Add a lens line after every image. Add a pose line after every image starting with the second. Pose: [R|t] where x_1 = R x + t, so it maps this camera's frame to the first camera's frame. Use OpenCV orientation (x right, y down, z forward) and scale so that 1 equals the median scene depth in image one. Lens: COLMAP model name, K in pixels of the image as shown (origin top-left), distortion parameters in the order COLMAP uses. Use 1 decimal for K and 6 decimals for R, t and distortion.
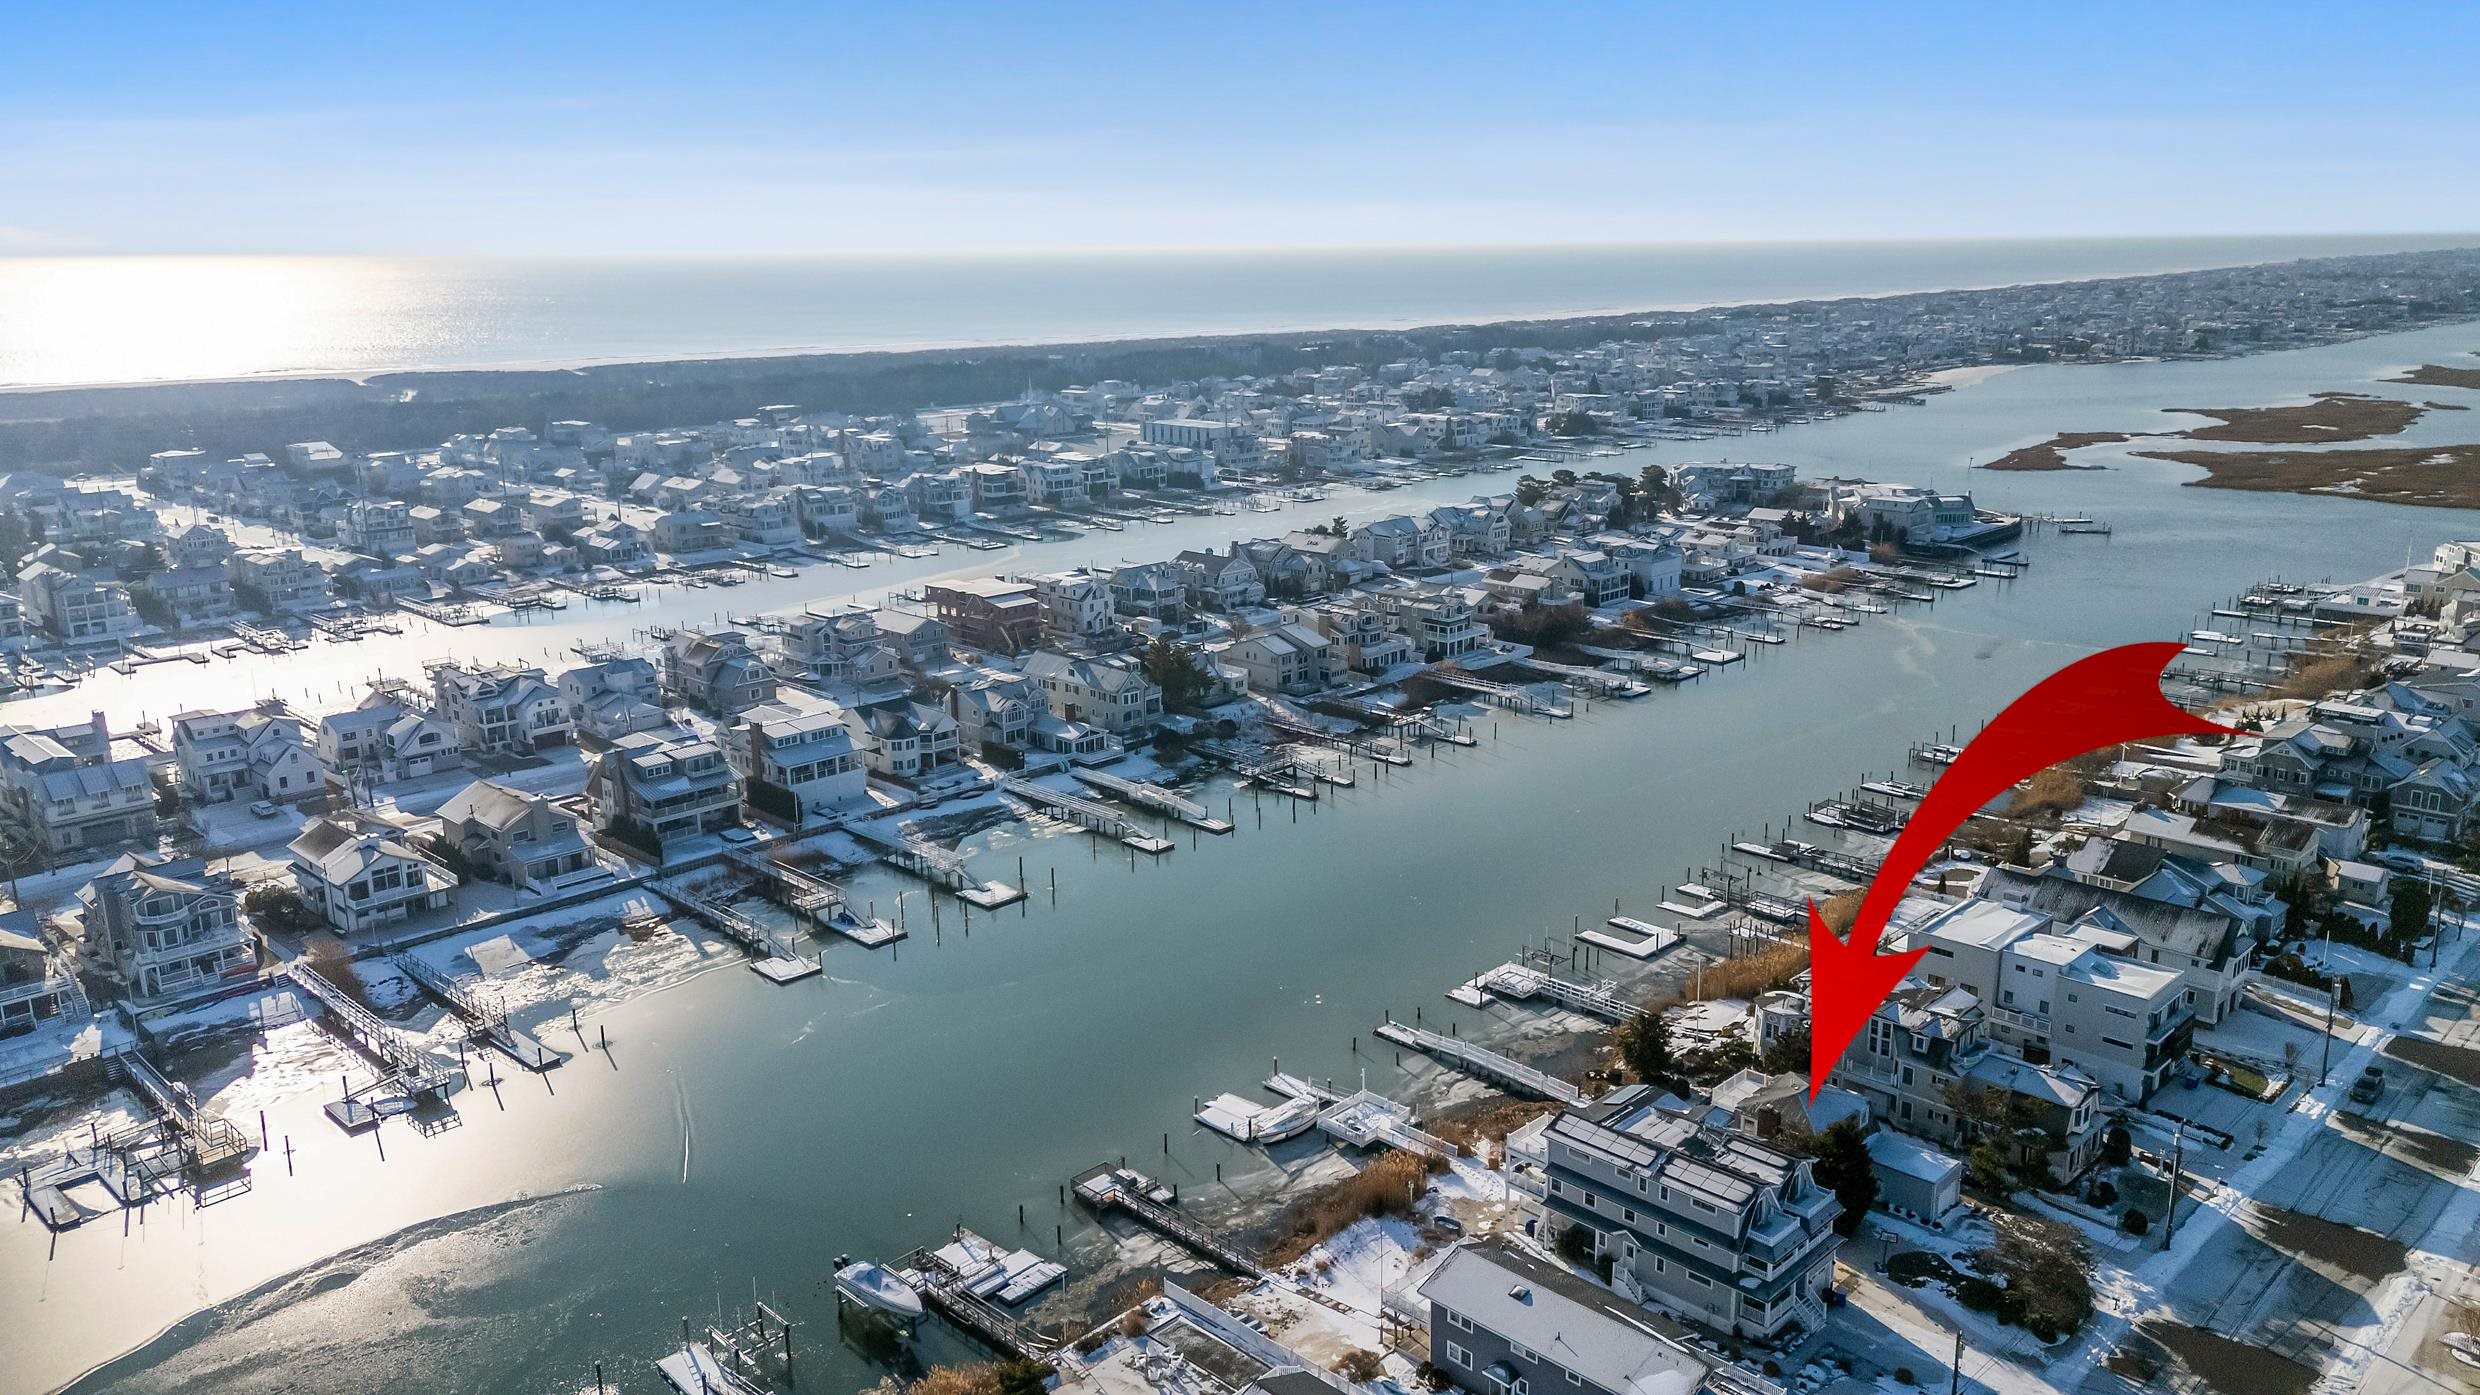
lens RADIAL K [[1805.8, 0, 1252.9], [0, 1805.8, 695.2], [0, 0, 1]] dist [0.085770, -0.073994]
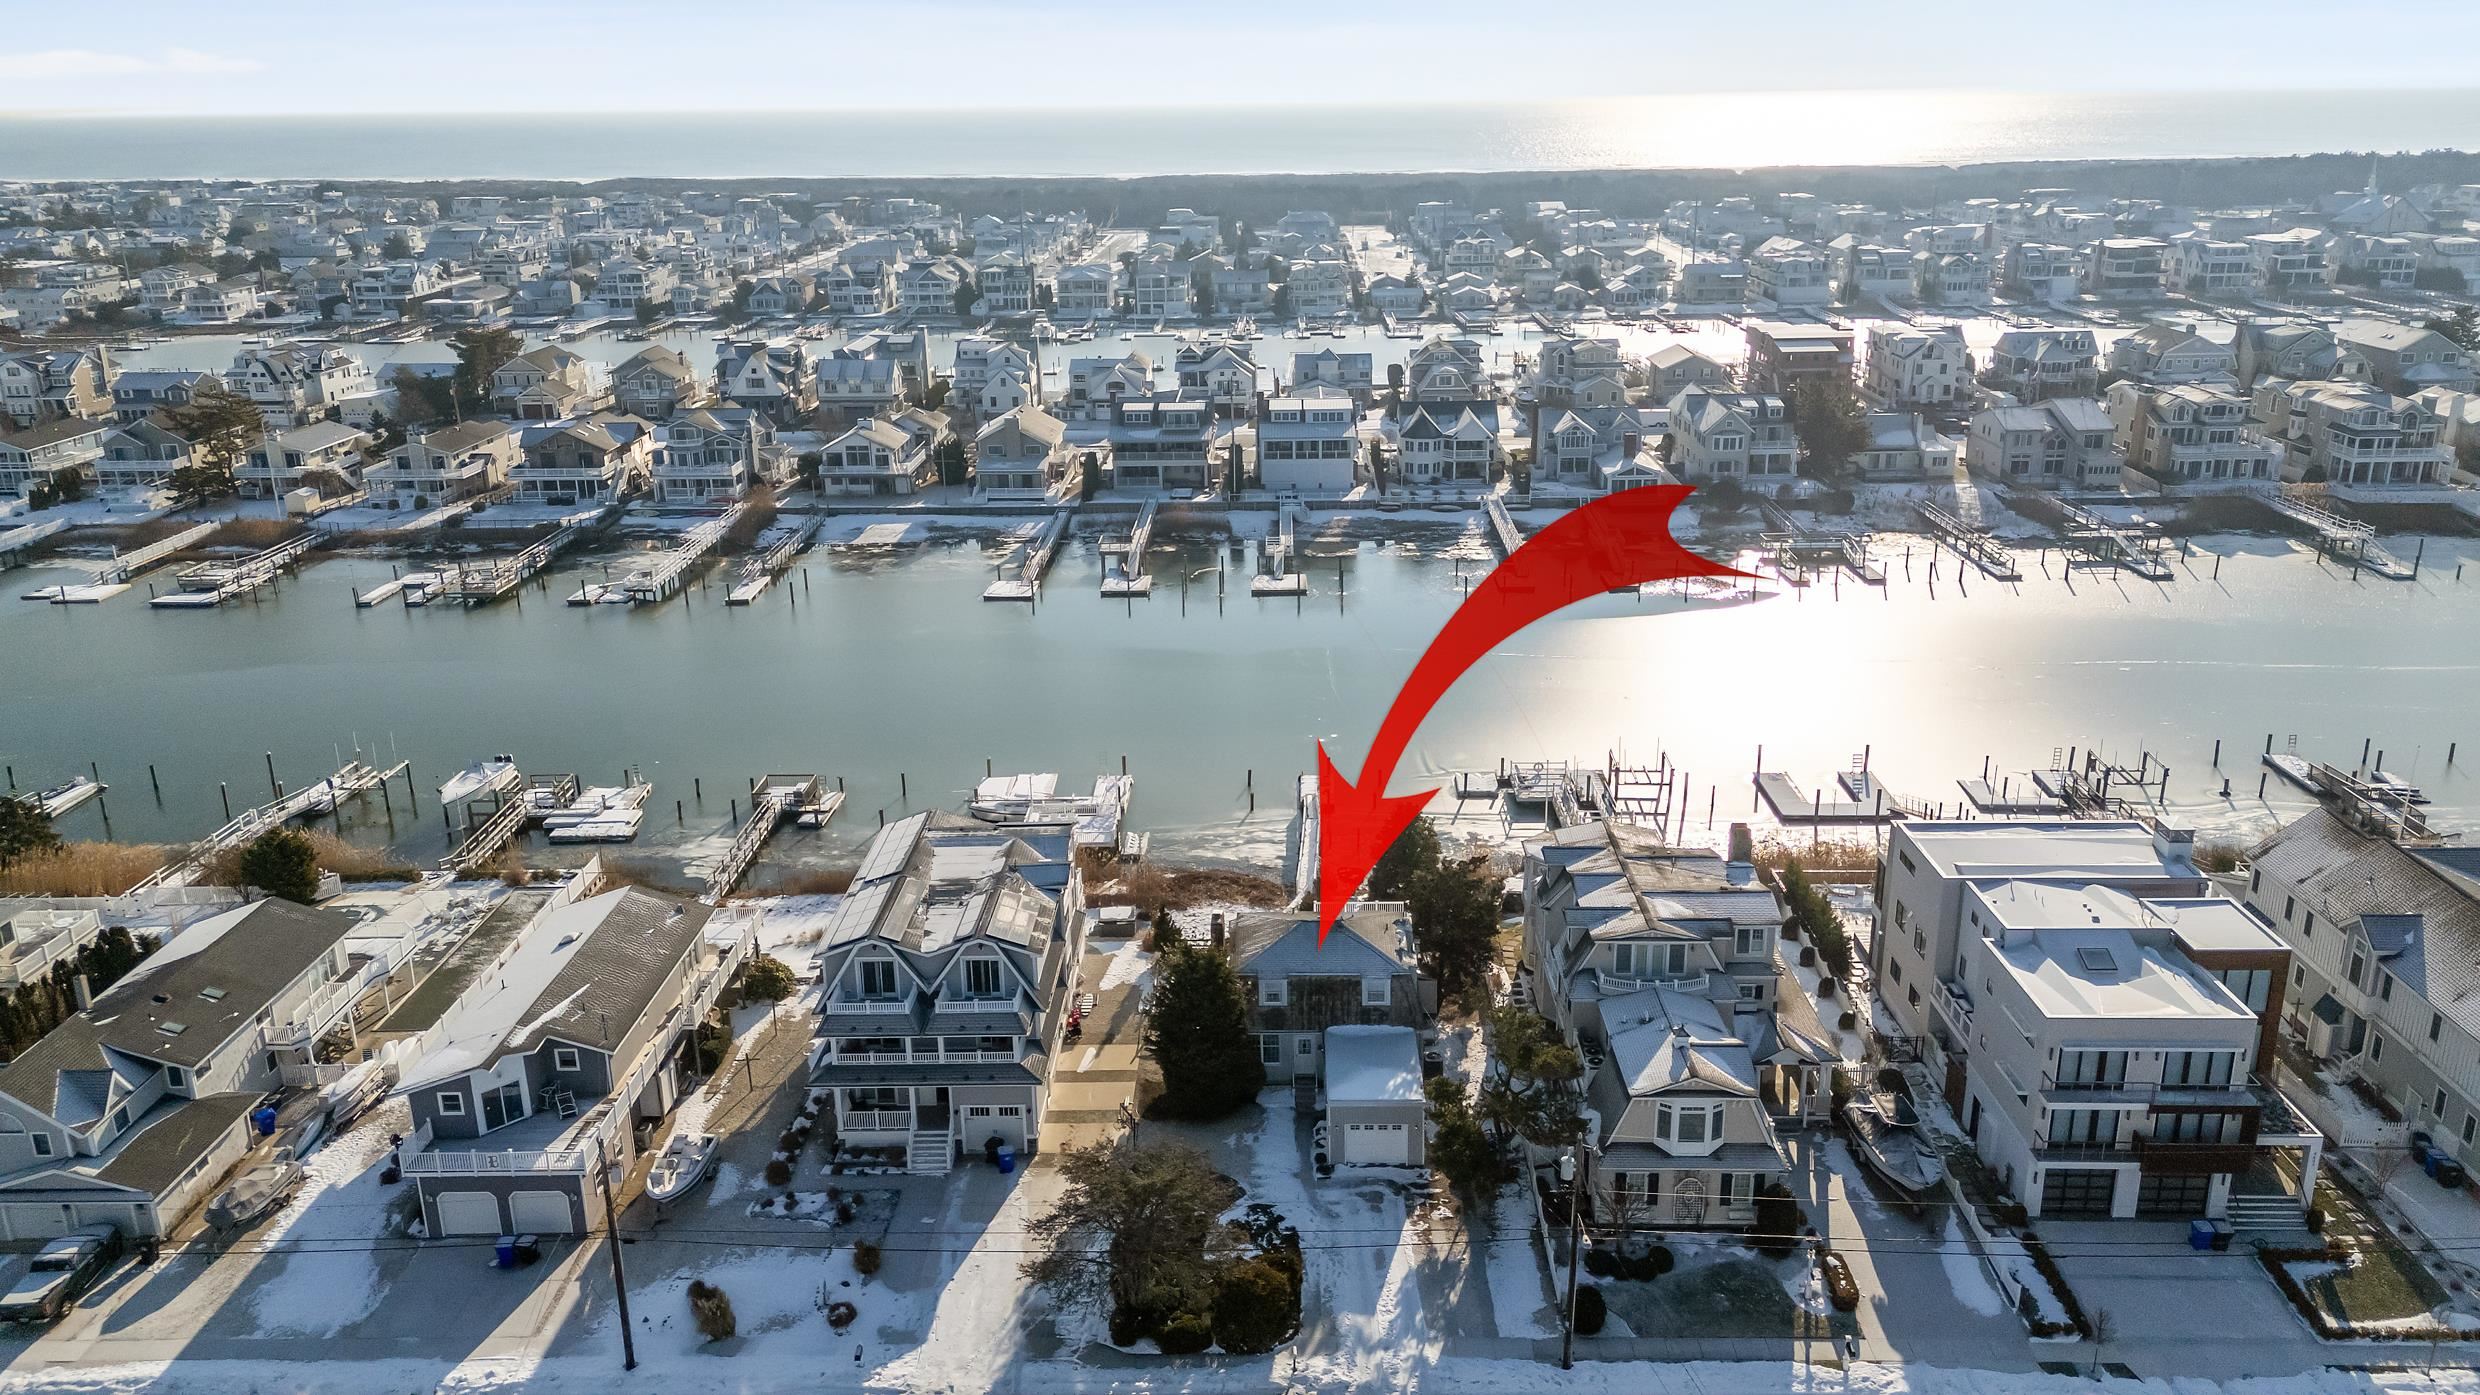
lens RADIAL K [[1805.8, 0, 1252.9], [0, 1805.8, 695.2], [0, 0, 1]] dist [0.085770, -0.073994]
pose [[0.688430, 0.227998, -0.688535, 0.387228], [-0.170112, 0.973584, 0.152301, 0.024434], [0.705071, 0.012280, 0.709030, 0.288583]]
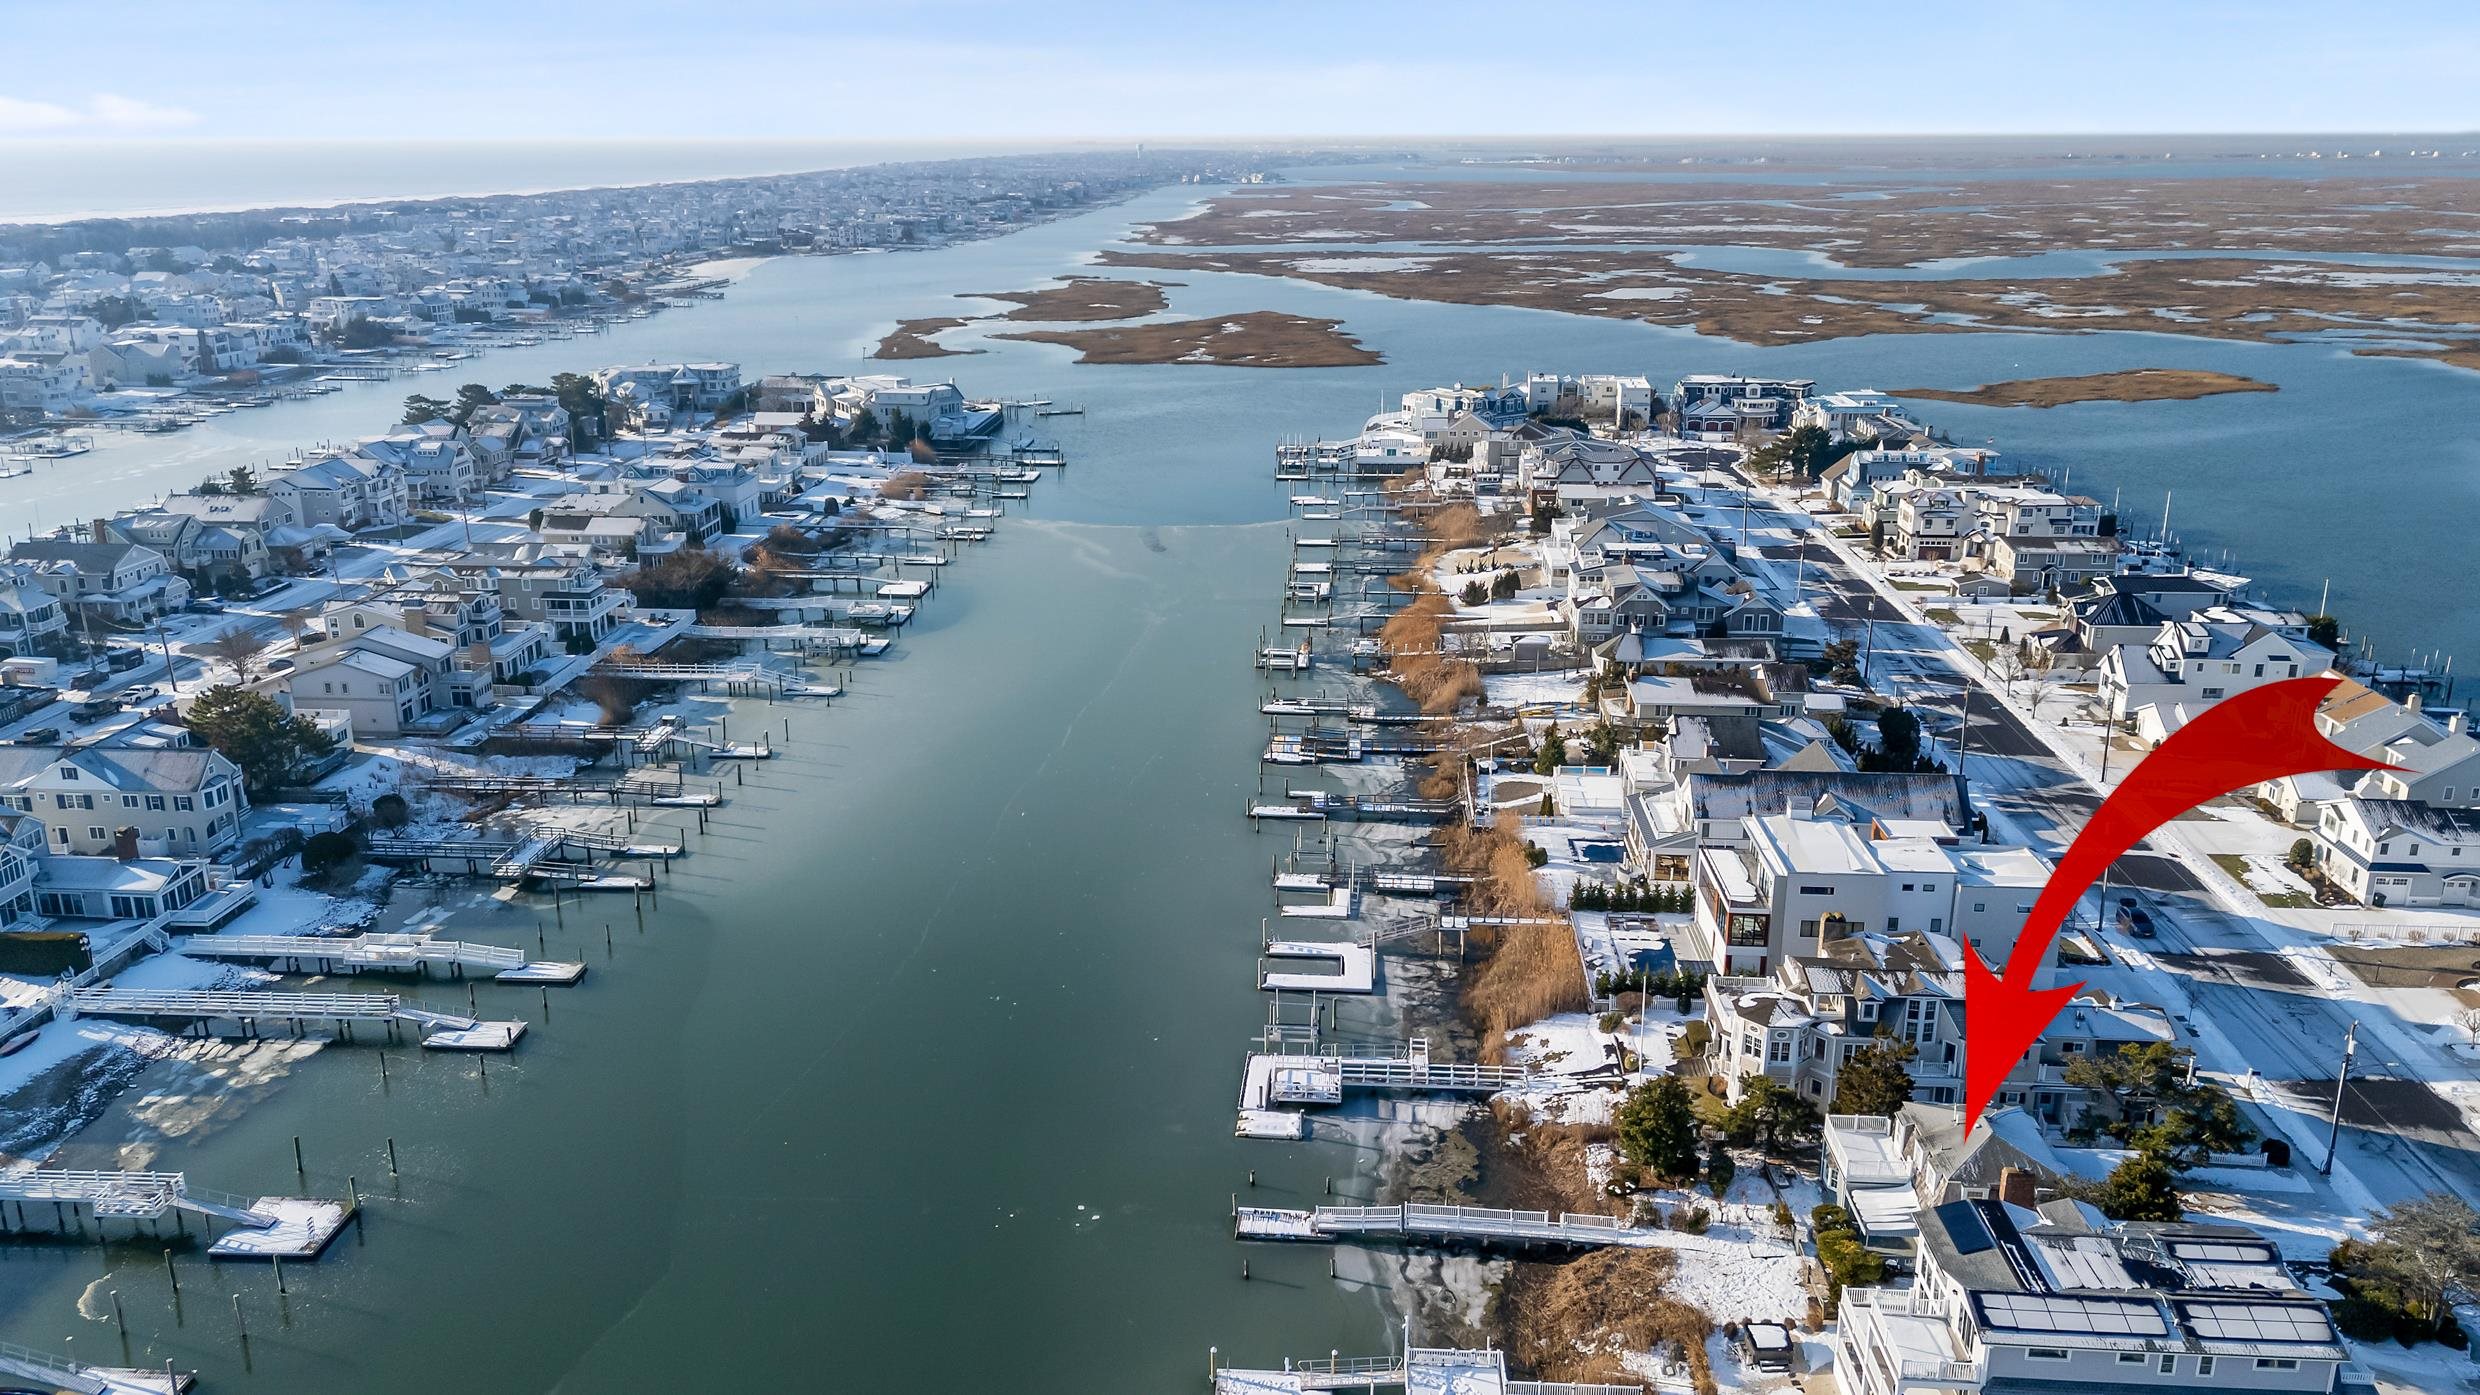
lens RADIAL K [[1832.8, 0, 1252.3], [0, 1832.8, 698.0], [0, 0, 1]] dist [0.077623, -0.058249]
pose [[0.750453, -0.180748, 0.635728, -0.202010], [0.151515, 0.983311, 0.100714, -0.040896], [-0.643322, 0.020741, 0.765315, 0.336104]]
